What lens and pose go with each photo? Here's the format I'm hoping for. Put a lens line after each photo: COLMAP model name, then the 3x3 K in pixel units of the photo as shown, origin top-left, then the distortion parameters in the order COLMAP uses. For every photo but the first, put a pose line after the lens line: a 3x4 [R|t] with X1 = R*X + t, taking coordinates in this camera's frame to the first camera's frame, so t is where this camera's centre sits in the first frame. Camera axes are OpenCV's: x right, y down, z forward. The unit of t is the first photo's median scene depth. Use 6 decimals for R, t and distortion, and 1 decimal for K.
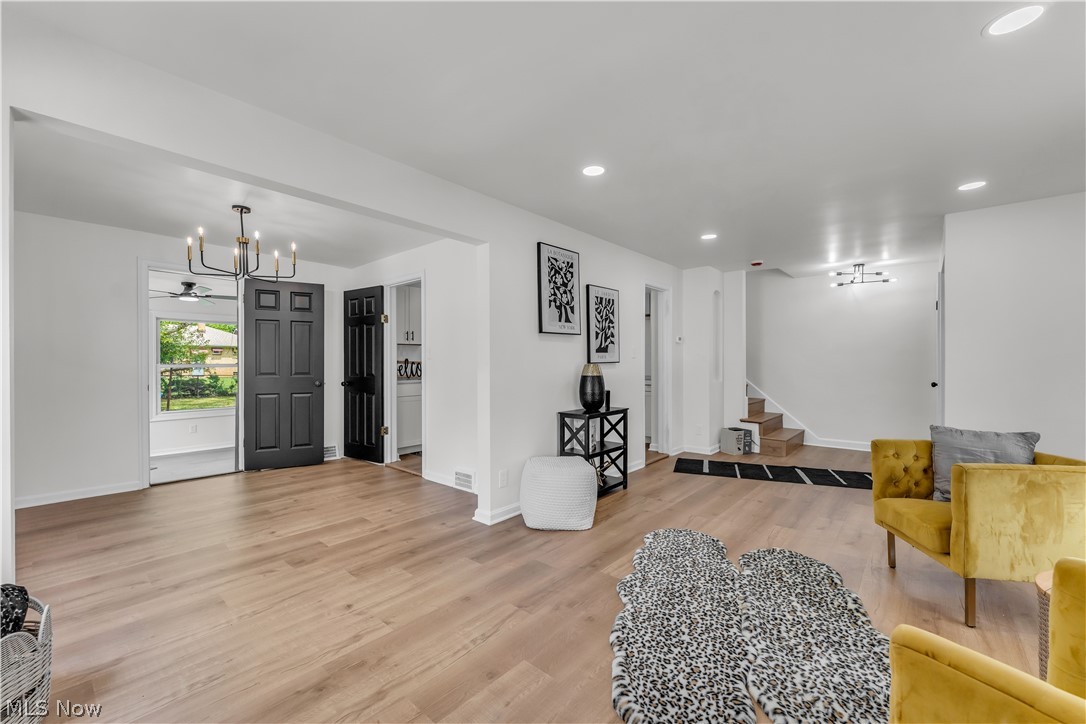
lens RADIAL K [[441.0, 0, 540.8], [0, 441.0, 362.3], [0, 0, 1]] dist [-0.000721, 0.000128]
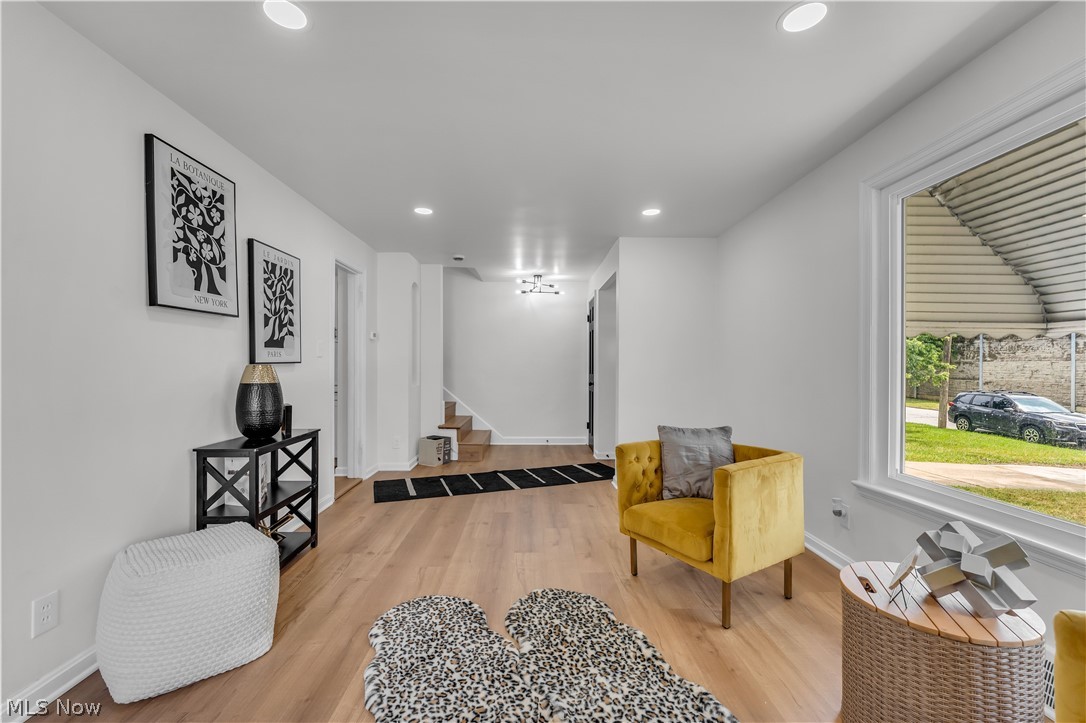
lens RADIAL K [[439.3, 0, 537.2], [0, 439.3, 366.5], [0, 0, 1]] dist [0.000178, -0.000654]
pose [[0.744669, 0.003027, 0.667427, -0.008211], [-0.006348, 0.999977, 0.002547, 0.002566], [-0.667403, -0.006133, 0.744671, 0.290022]]
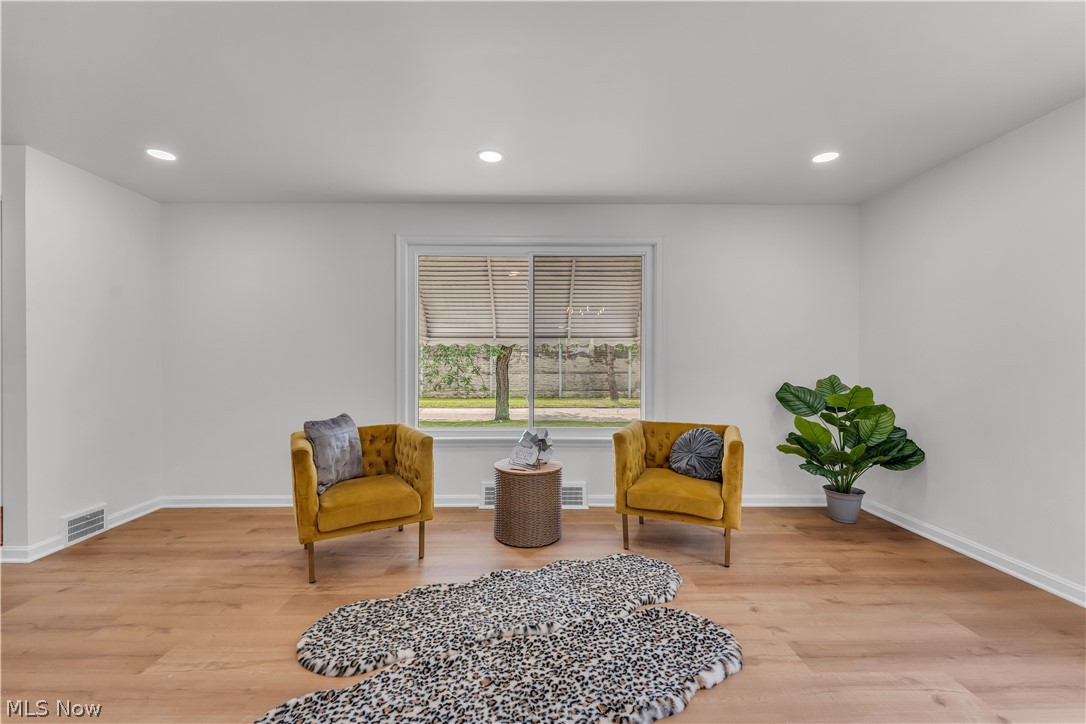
lens RADIAL K [[439.3, 0, 532.4], [0, 439.3, 360.4], [0, 0, 1]] dist [0.000178, -0.000654]
pose [[-0.658723, 0.002779, 0.752380, -0.130180], [-0.004822, 0.999957, -0.007915, 0.007009], [-0.752370, -0.008841, -0.658682, 0.864081]]
